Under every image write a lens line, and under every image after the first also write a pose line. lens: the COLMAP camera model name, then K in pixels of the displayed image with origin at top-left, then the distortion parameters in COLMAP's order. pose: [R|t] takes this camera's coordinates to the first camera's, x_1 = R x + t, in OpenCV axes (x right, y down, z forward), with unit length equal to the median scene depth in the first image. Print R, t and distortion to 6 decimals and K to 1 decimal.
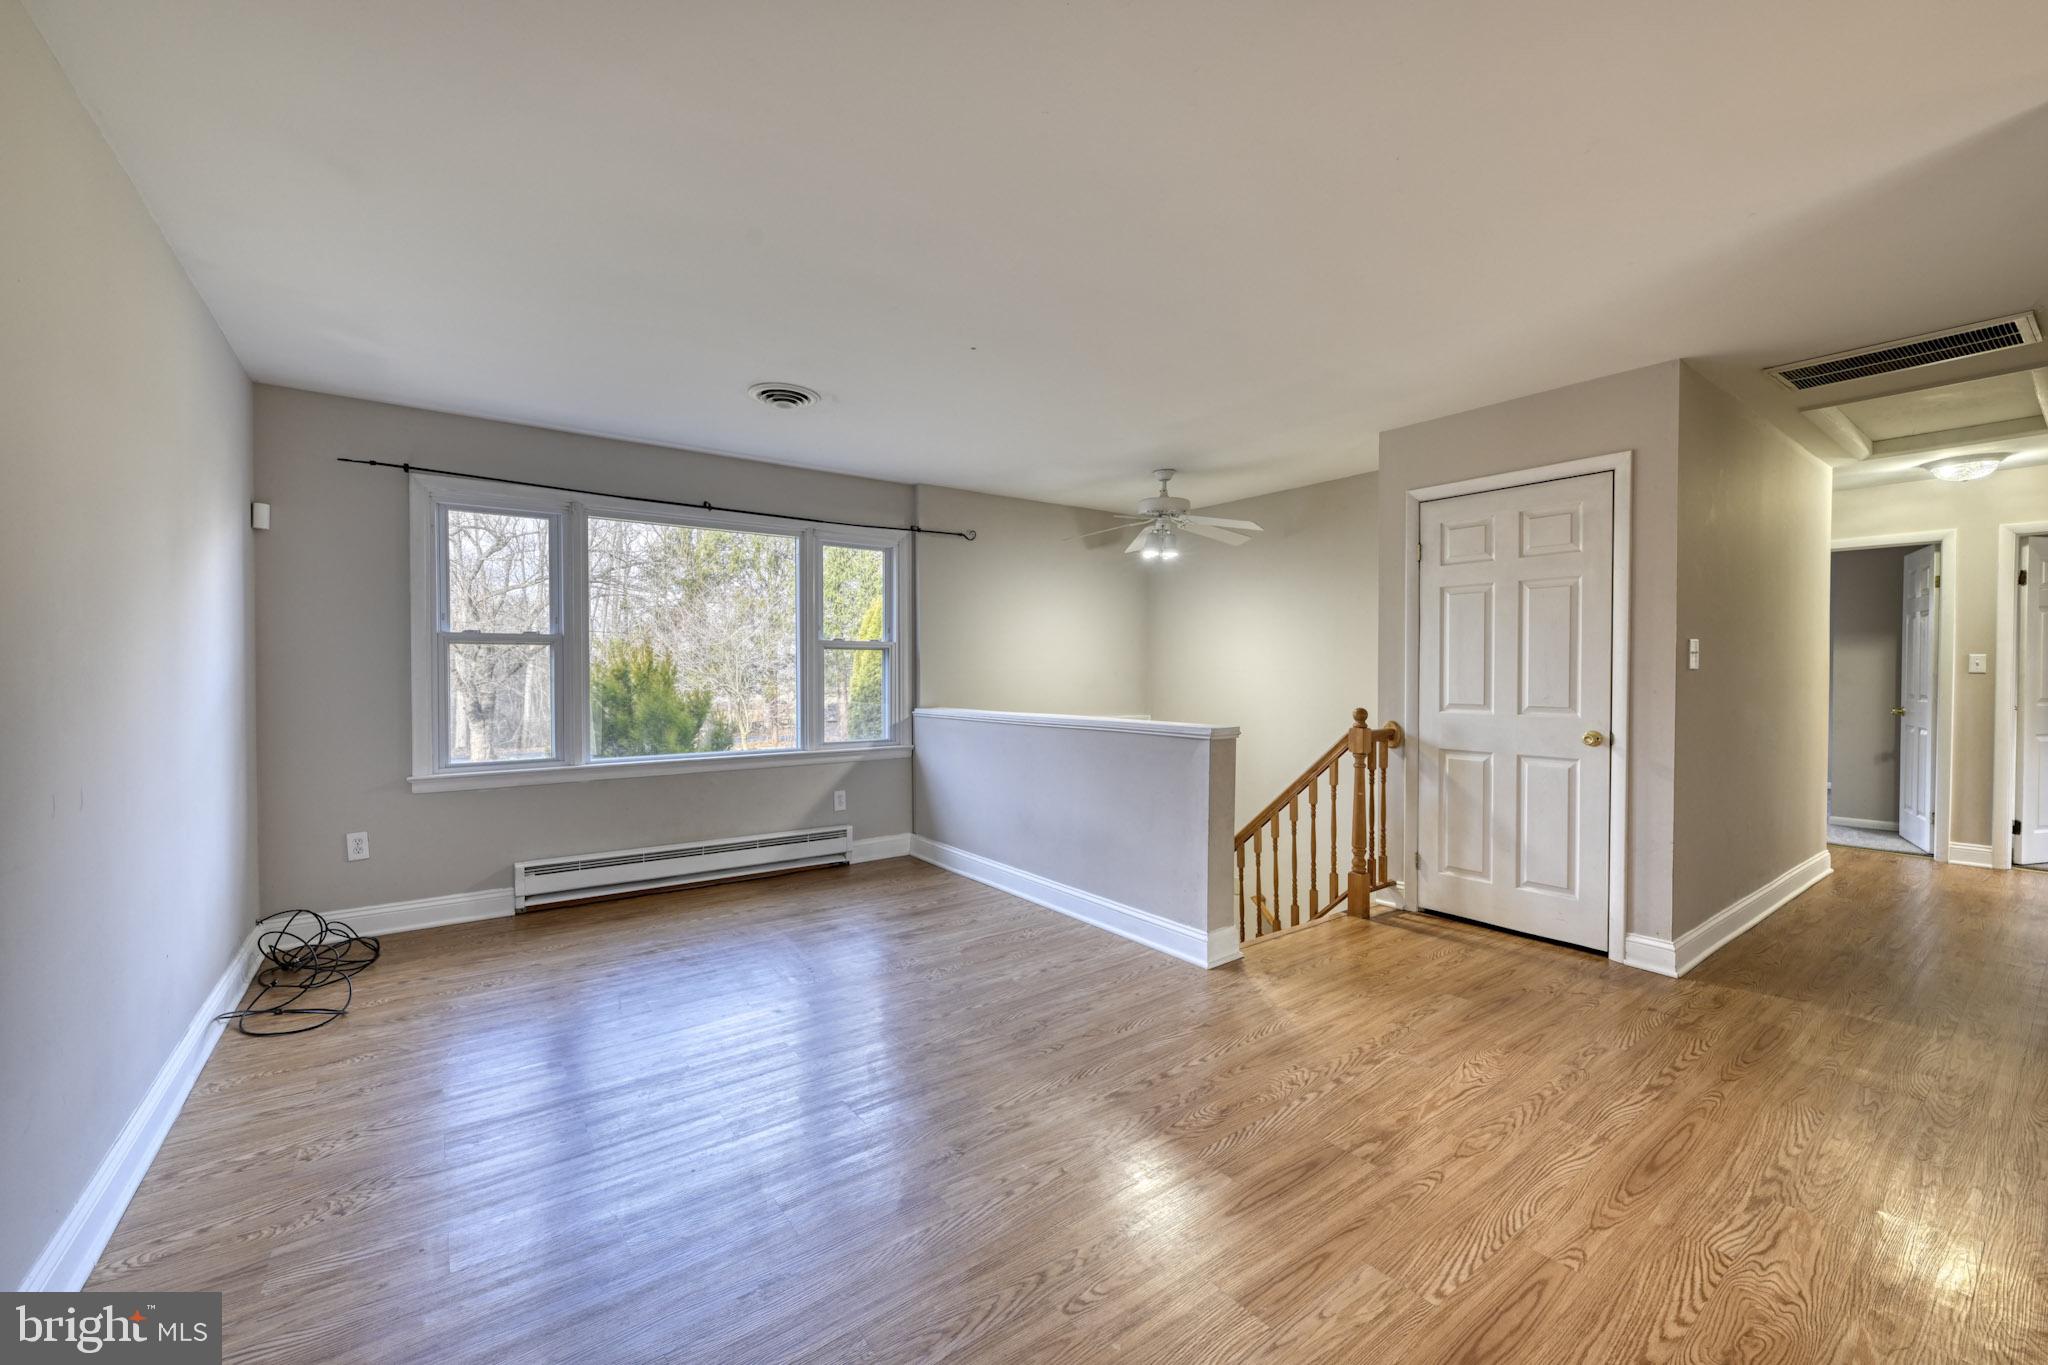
lens RADIAL K [[814.9, 0, 1018.9], [0, 814.9, 683.9], [0, 0, 1]] dist [0.001307, -0.001651]
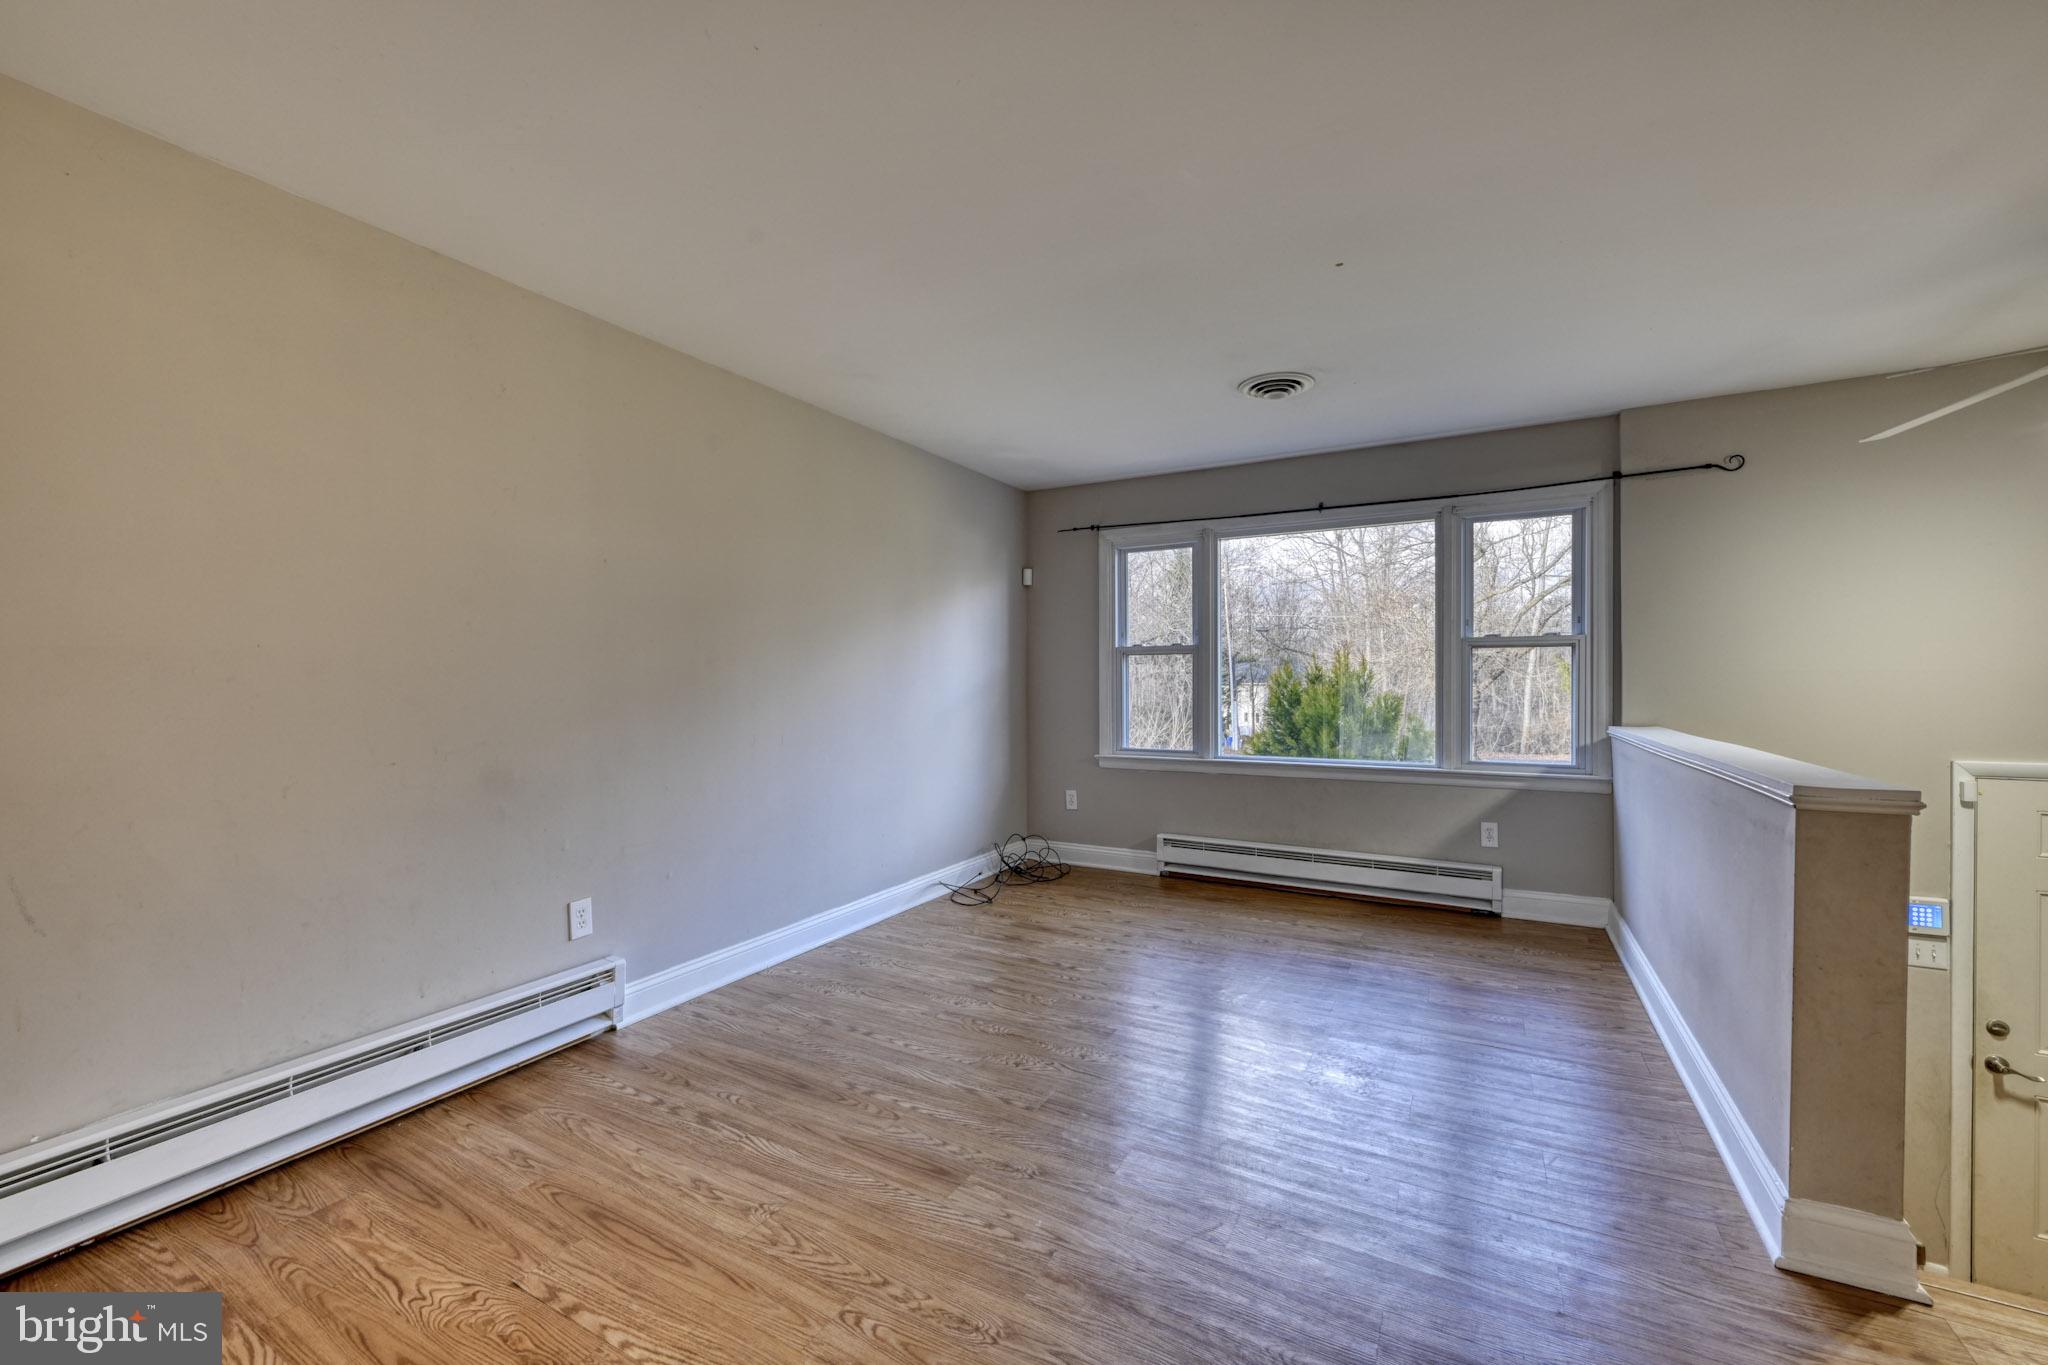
lens RADIAL K [[814.9, 0, 1016.6], [0, 814.9, 682.4], [0, 0, 1]] dist [0.001307, -0.001651]
pose [[0.408983, 0.002390, -0.912539, 0.394686], [-0.009633, 0.999952, -0.001698, -0.002421], [0.912491, 0.009485, 0.408987, 0.290051]]
